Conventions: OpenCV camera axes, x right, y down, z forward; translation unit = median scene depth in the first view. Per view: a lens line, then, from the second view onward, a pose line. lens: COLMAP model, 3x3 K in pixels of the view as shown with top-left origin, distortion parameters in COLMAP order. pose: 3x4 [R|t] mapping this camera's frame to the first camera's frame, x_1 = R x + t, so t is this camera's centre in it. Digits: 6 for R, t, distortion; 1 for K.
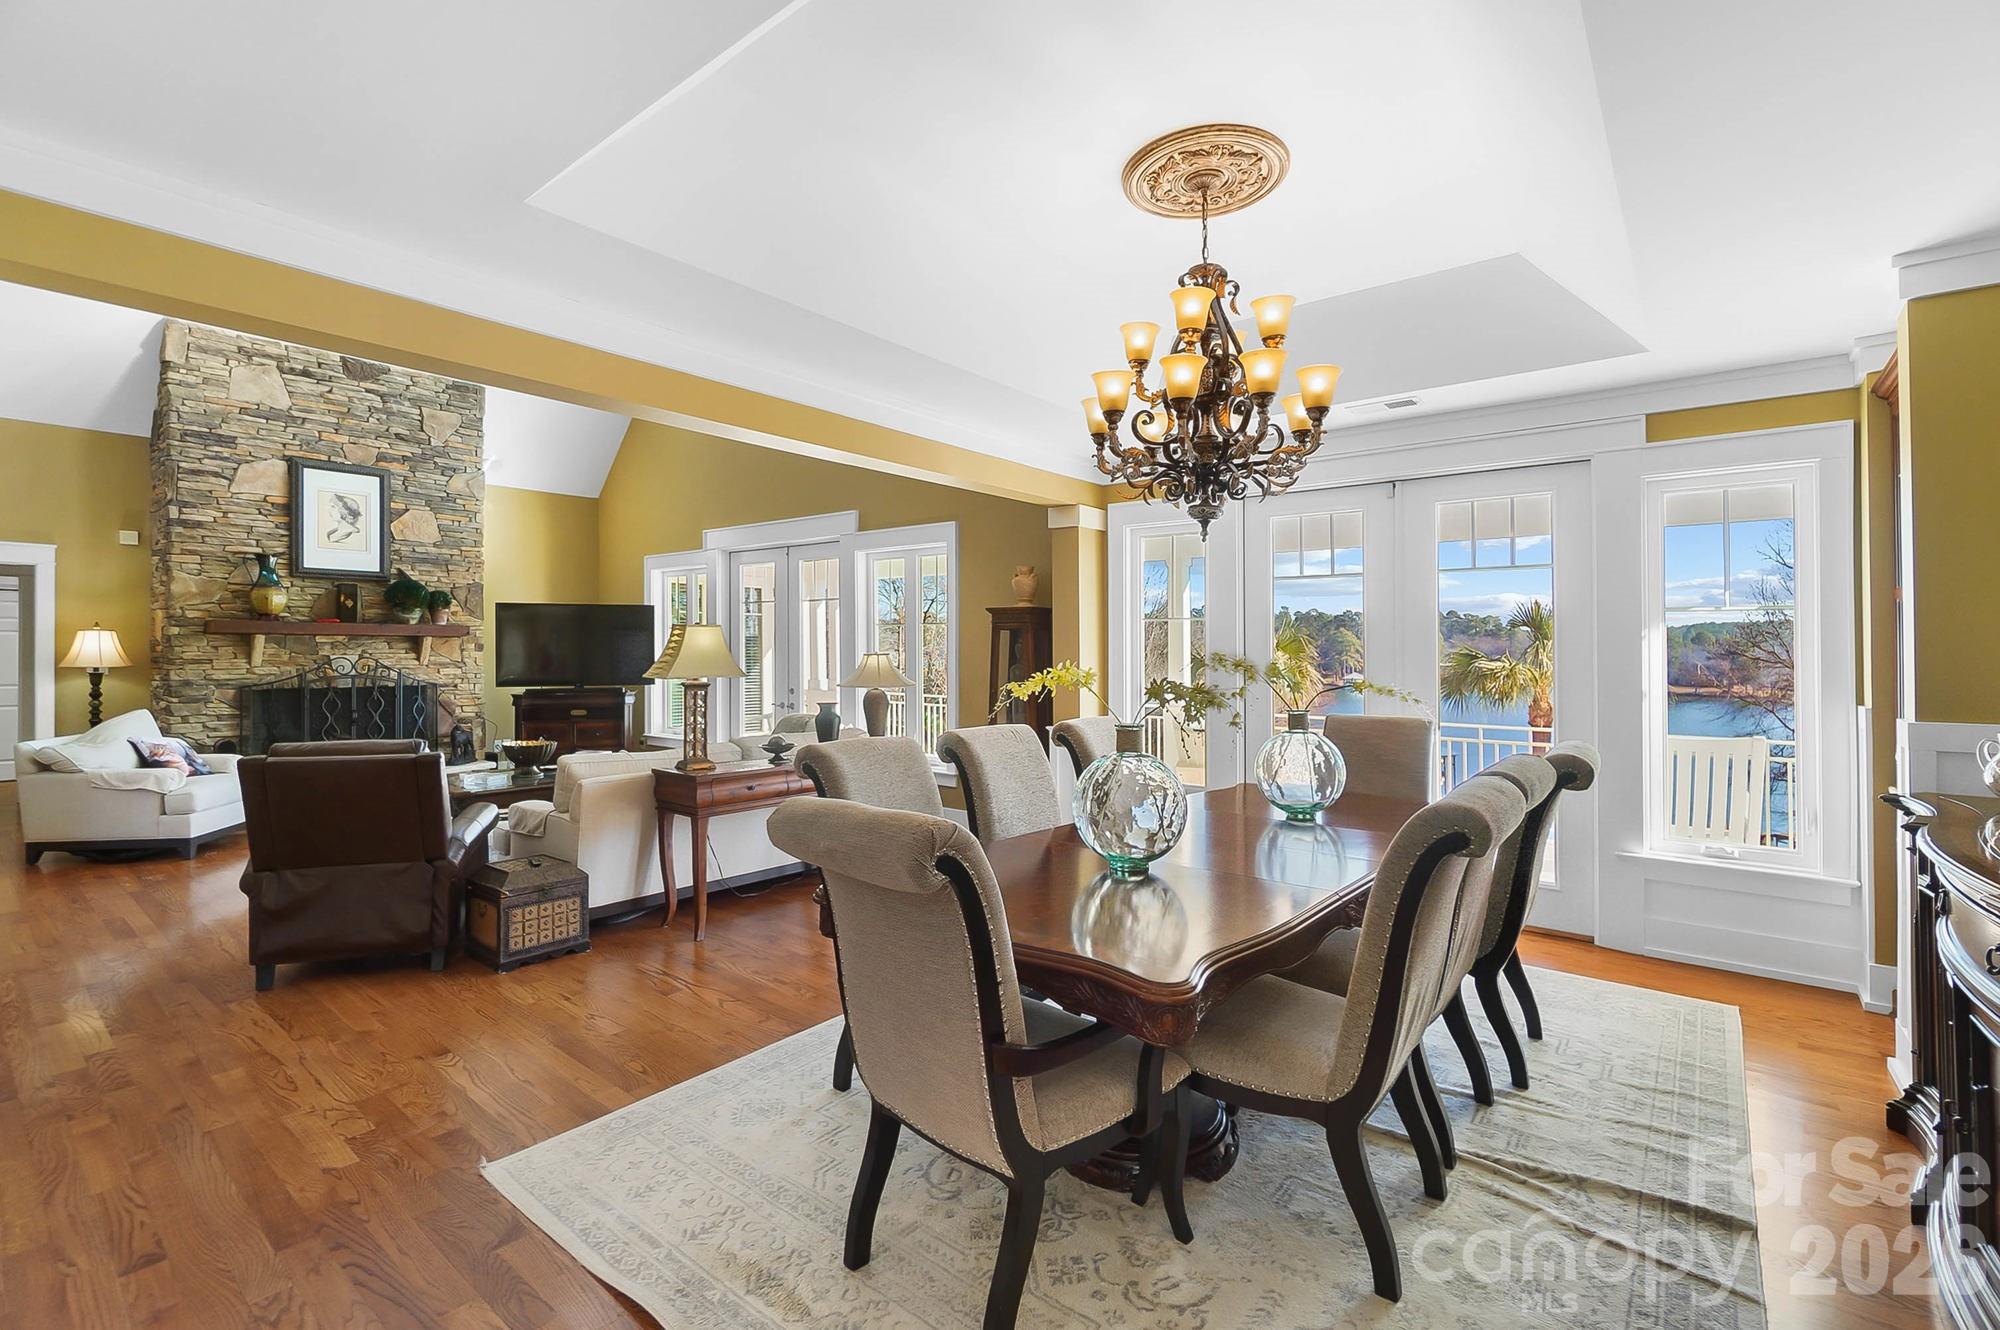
lens RADIAL K [[877.9, 0, 1002.7], [0, 877.9, 655.8], [0, 0, 1]] dist [0.001185, -0.000197]
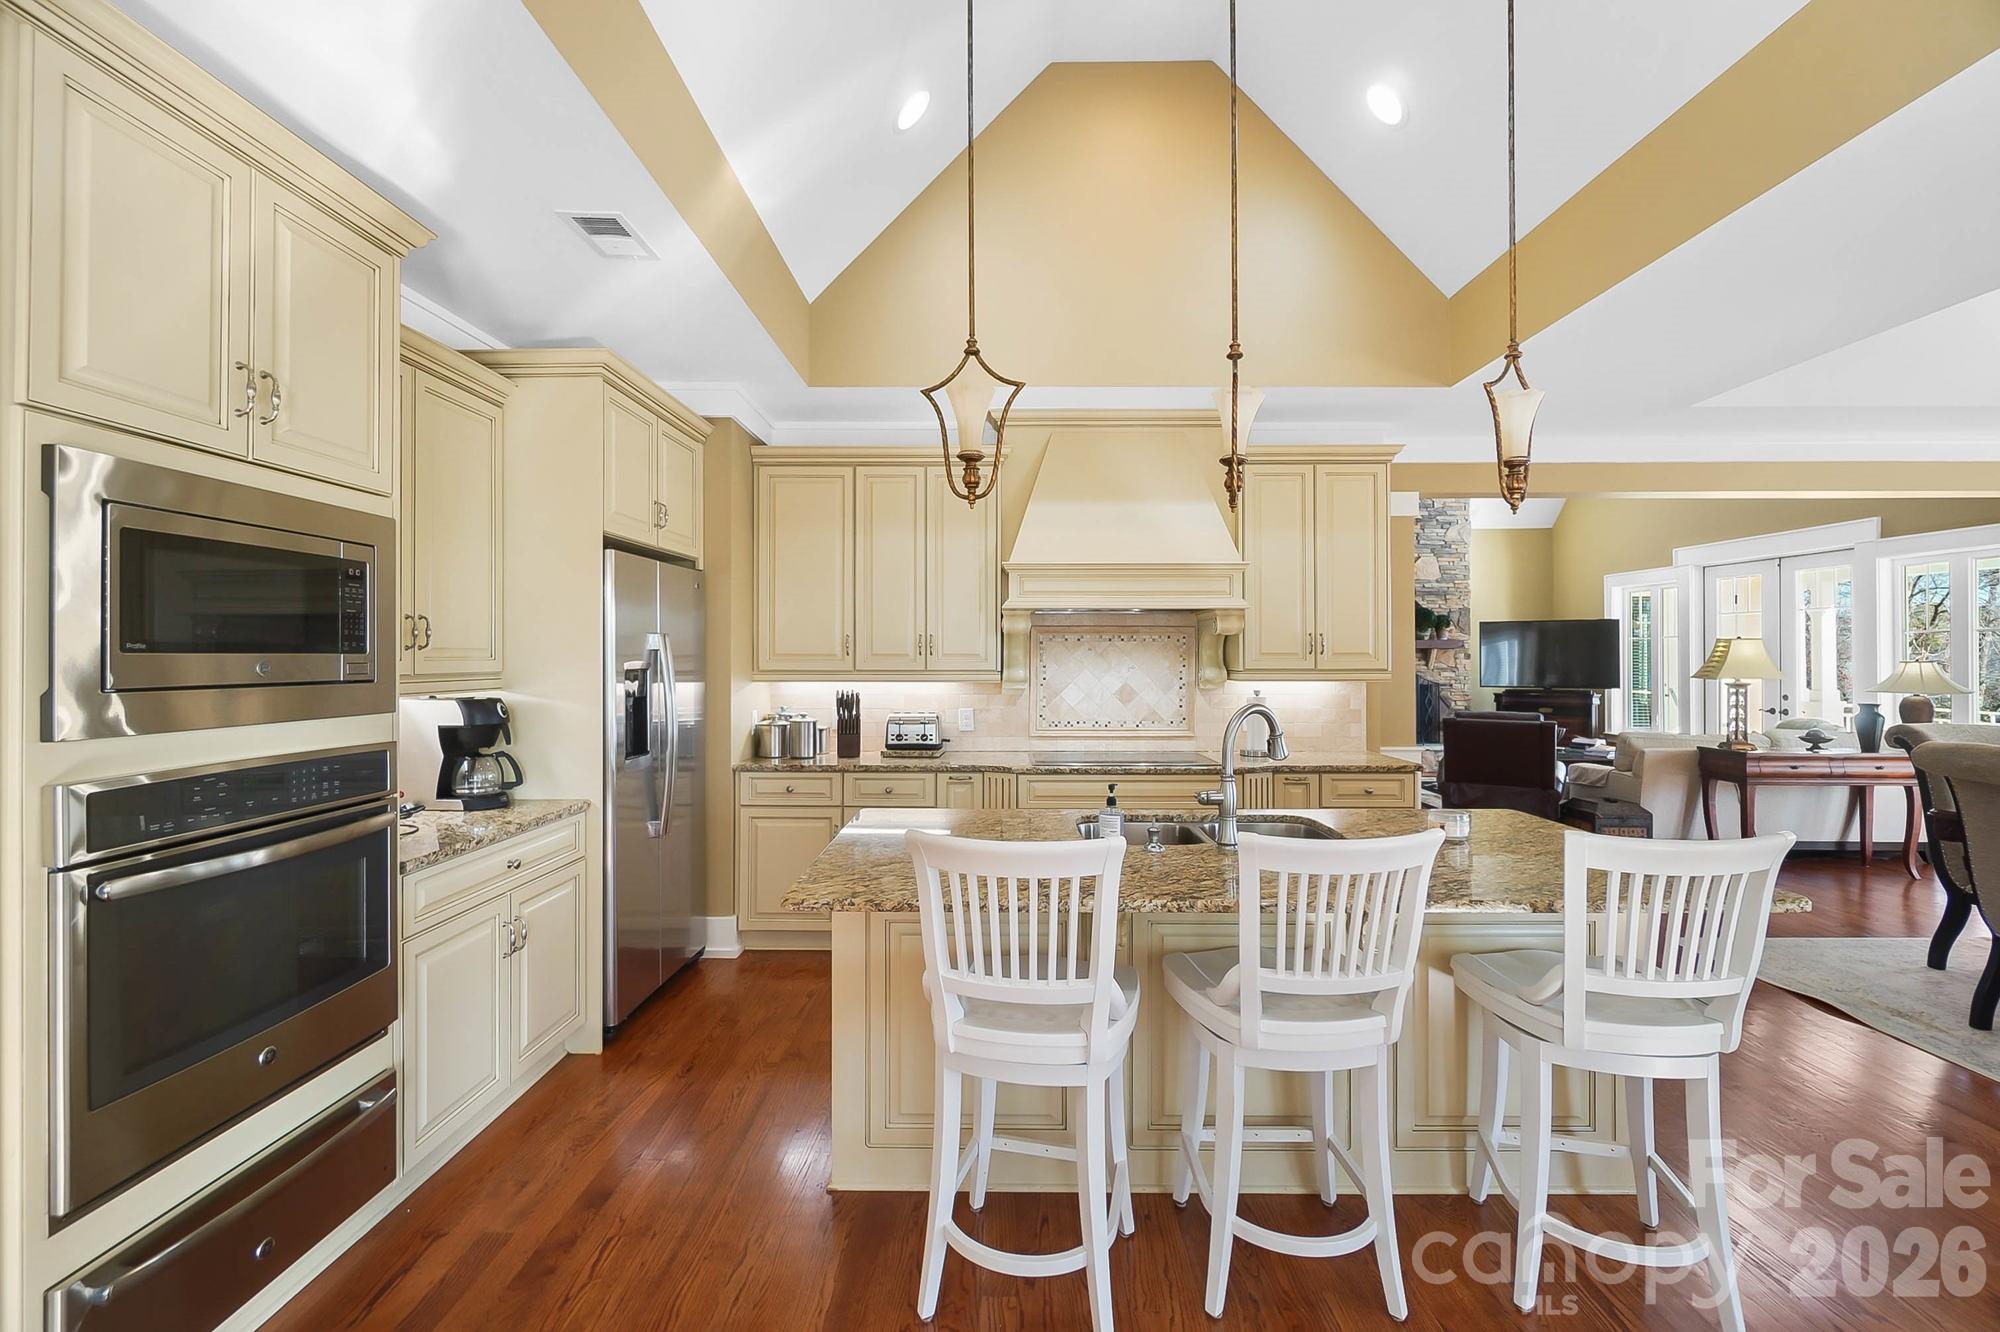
lens RADIAL K [[877.9, 0, 996.7], [0, 877.9, 667.1], [0, 0, 1]] dist [0.001185, -0.000197]
pose [[0.621000, 0.005266, -0.783793, -0.006002], [-0.002983, 0.999986, 0.004355, 0.002693], [0.783805, -0.000367, 0.621007, -0.380778]]
